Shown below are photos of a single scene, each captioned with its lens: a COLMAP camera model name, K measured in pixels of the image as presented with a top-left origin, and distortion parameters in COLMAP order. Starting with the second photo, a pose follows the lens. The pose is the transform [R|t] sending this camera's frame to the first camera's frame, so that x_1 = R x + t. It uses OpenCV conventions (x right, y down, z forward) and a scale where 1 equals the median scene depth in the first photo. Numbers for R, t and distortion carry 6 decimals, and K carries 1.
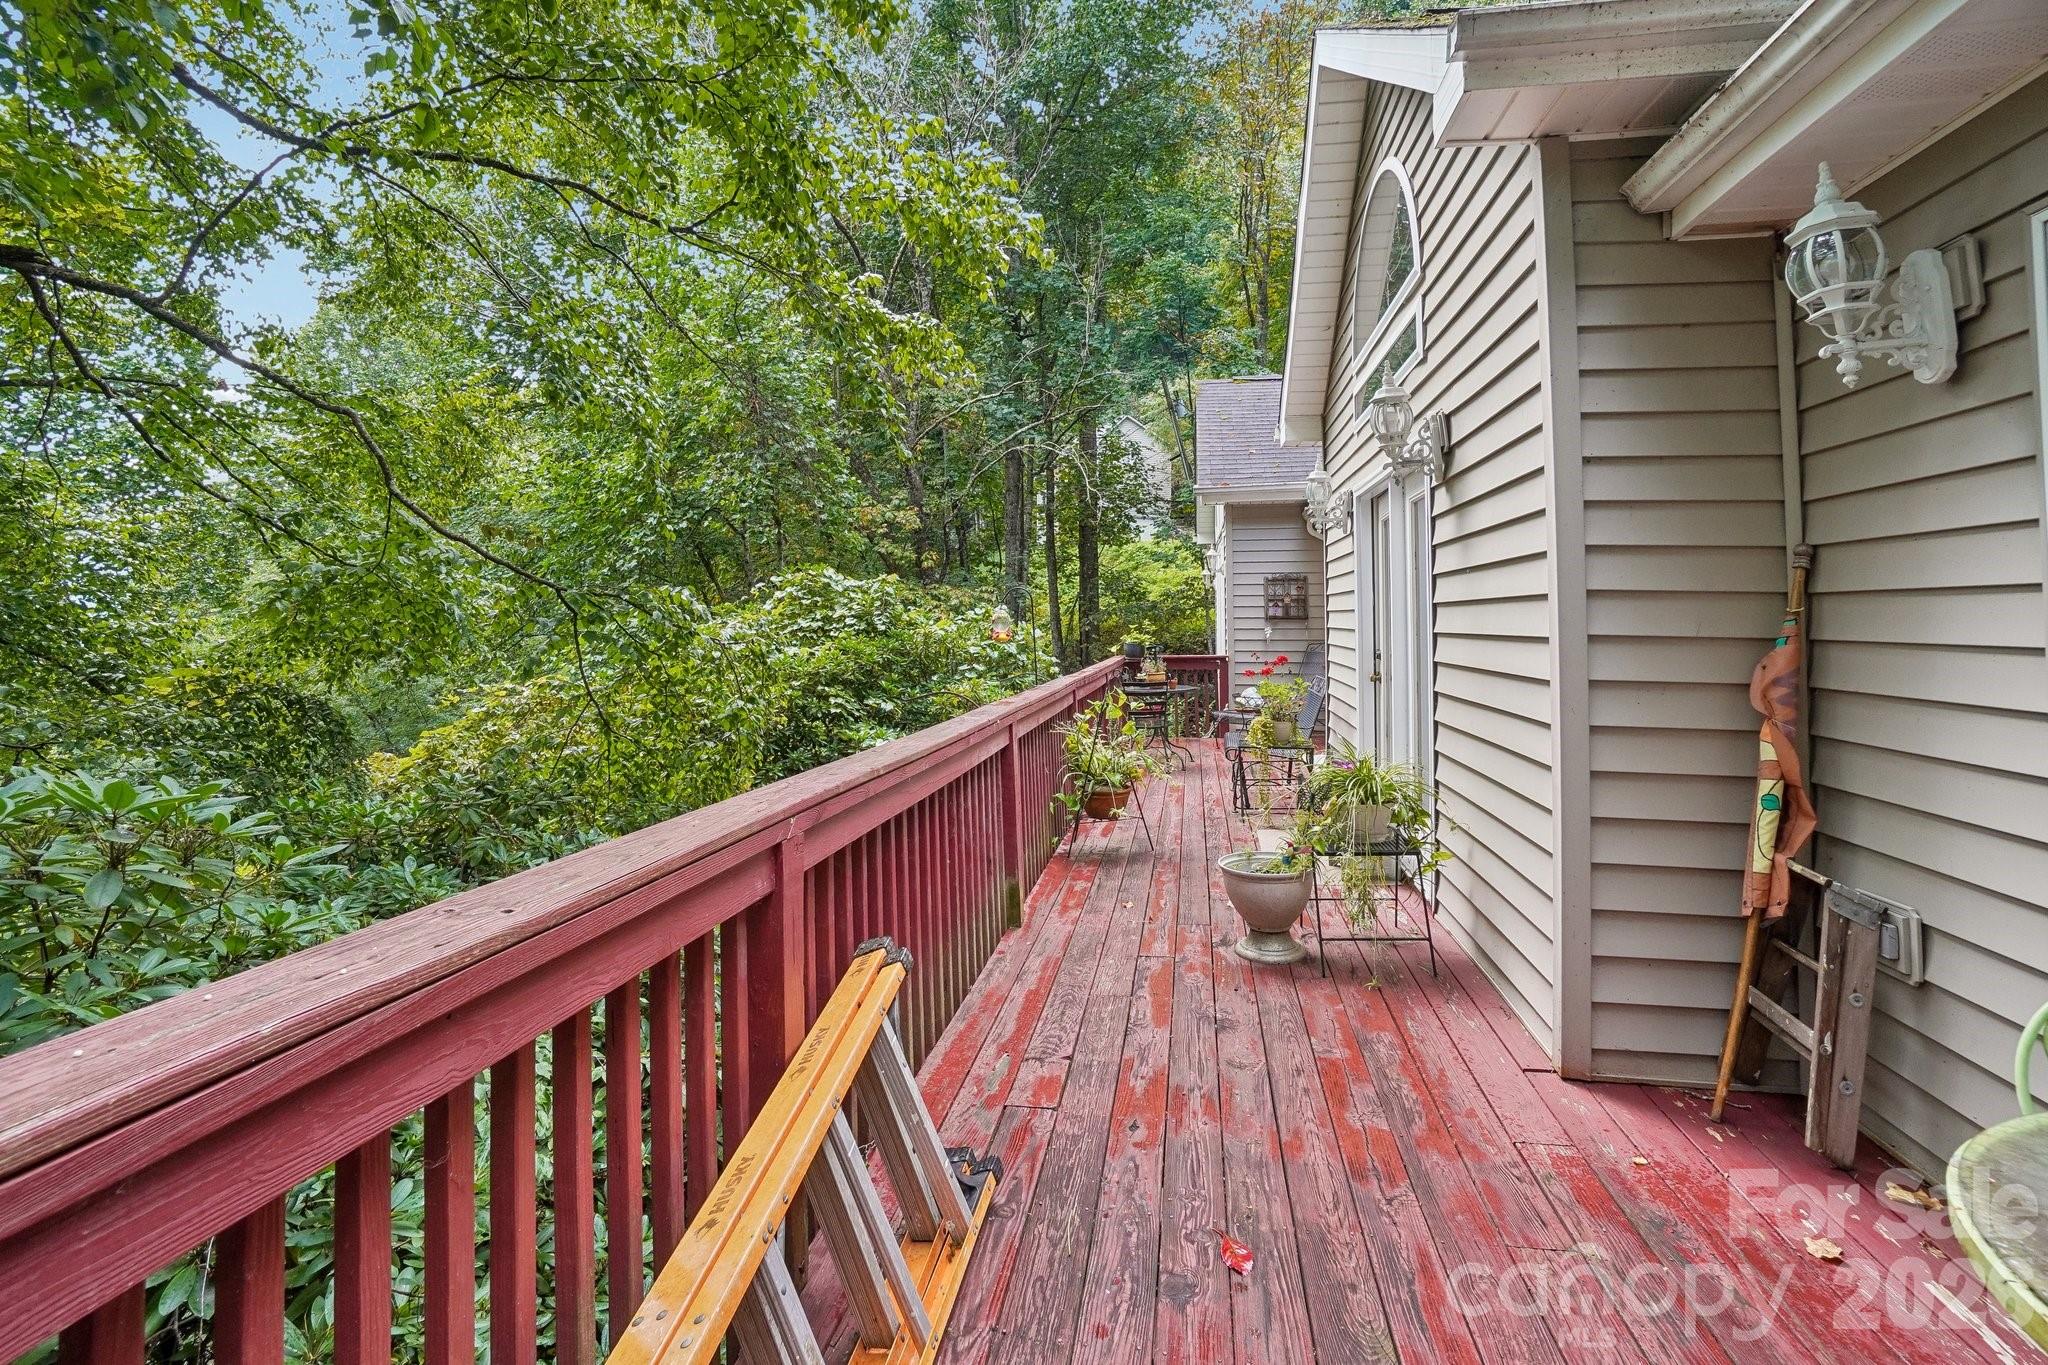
lens RADIAL K [[974.3, 0, 1021.1], [0, 974.3, 642.8], [0, 0, 1]] dist [0.000825, 0.000073]
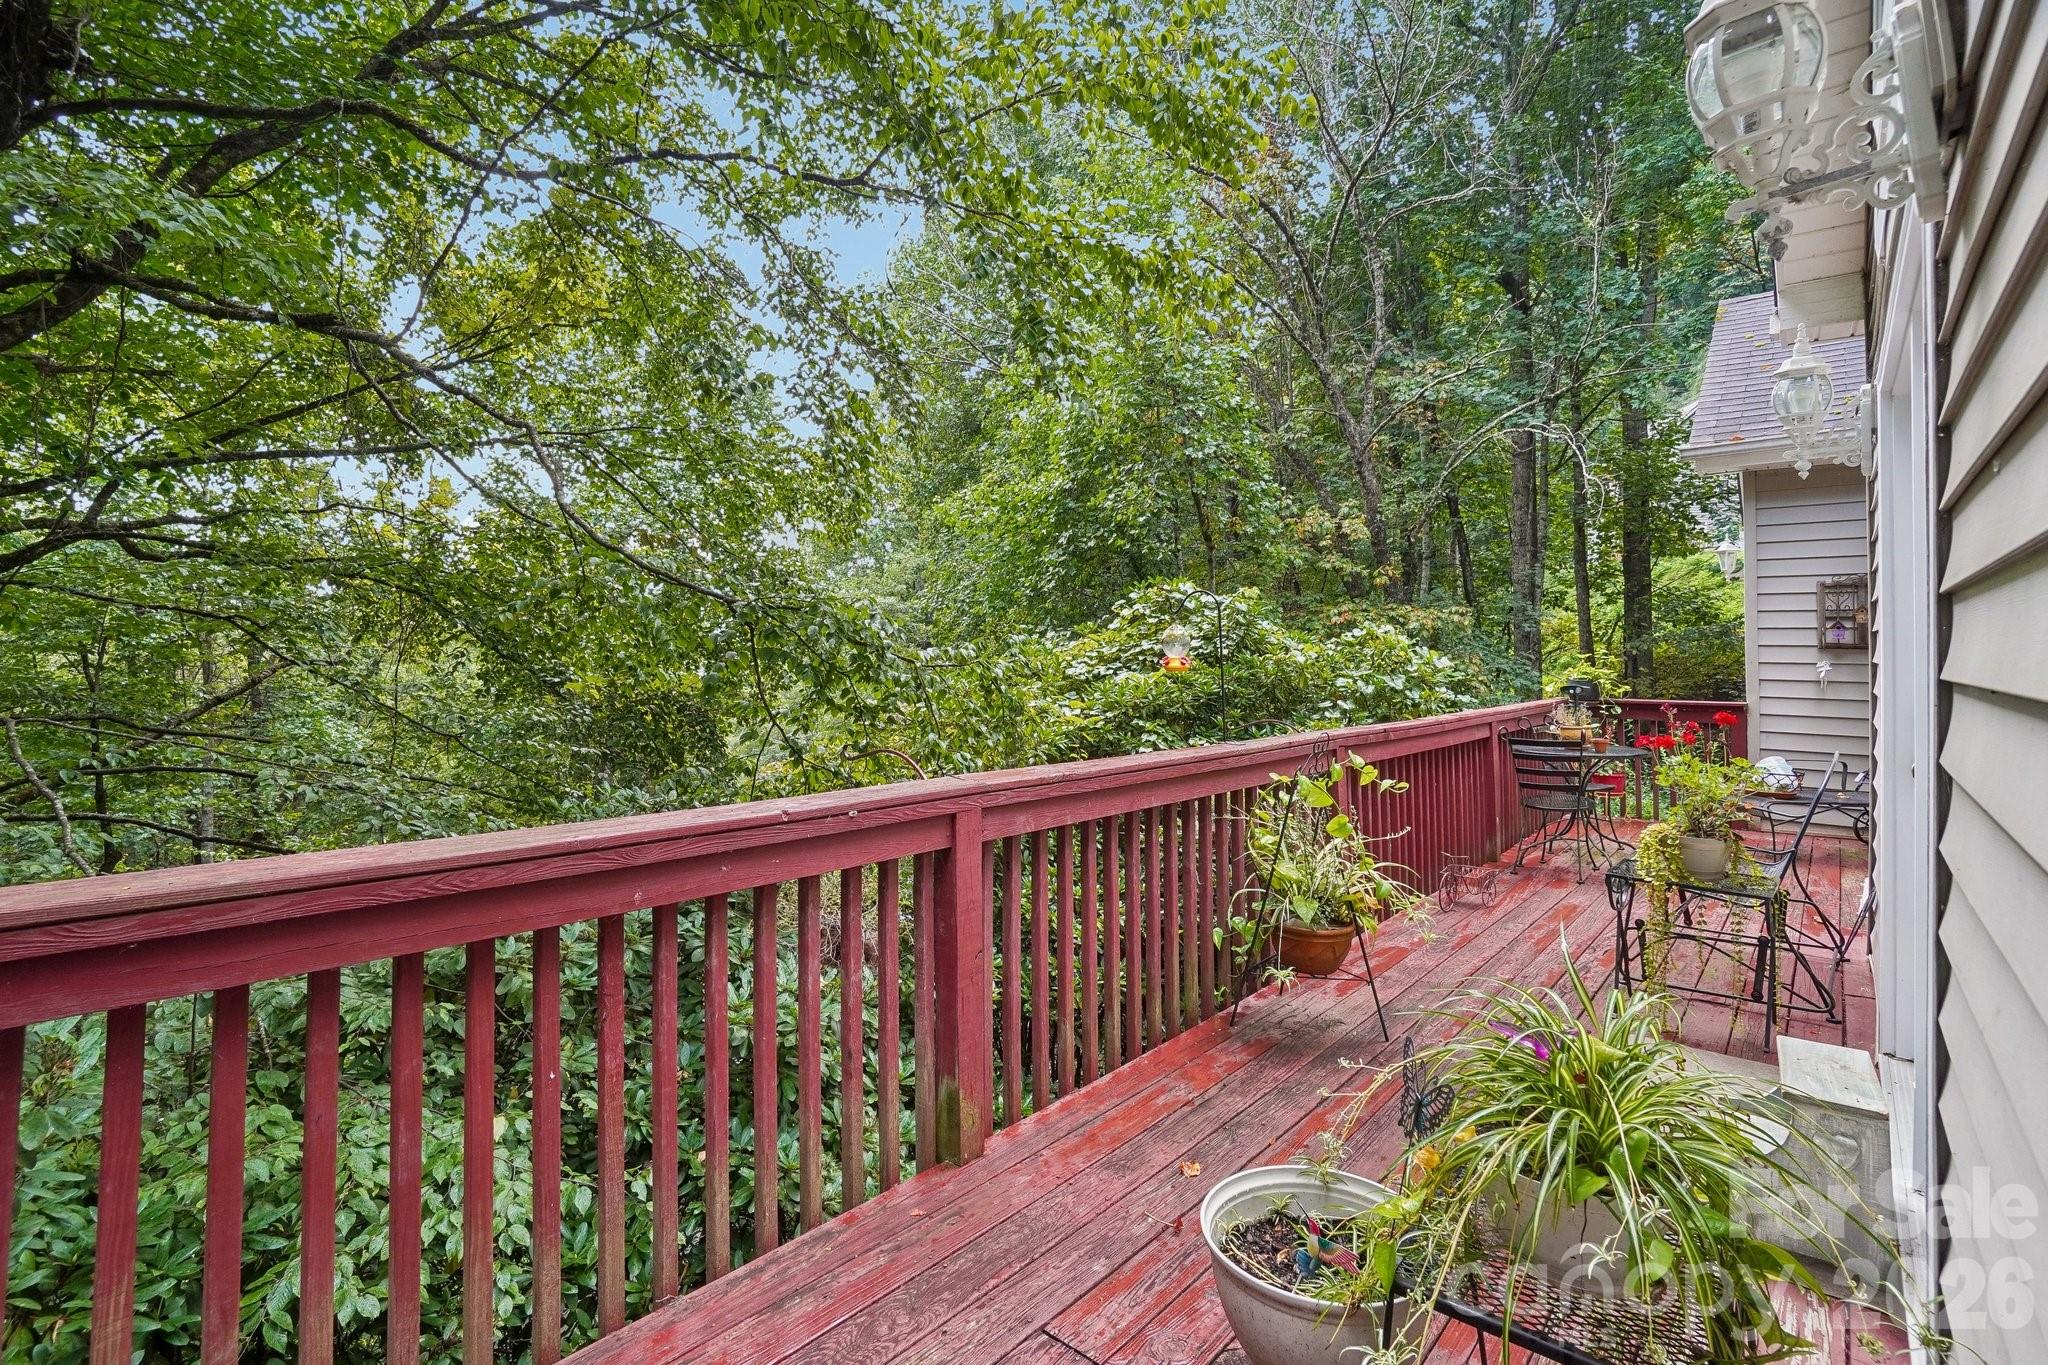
lens RADIAL K [[974.3, 0, 1021.1], [0, 974.3, 642.8], [0, 0, 1]] dist [0.000825, 0.000073]
pose [[0.867895, 0.011741, -0.496609, 0.111804], [-0.024341, 0.999525, -0.018910, -0.003263], [0.496151, 0.028500, 0.867768, 0.192339]]
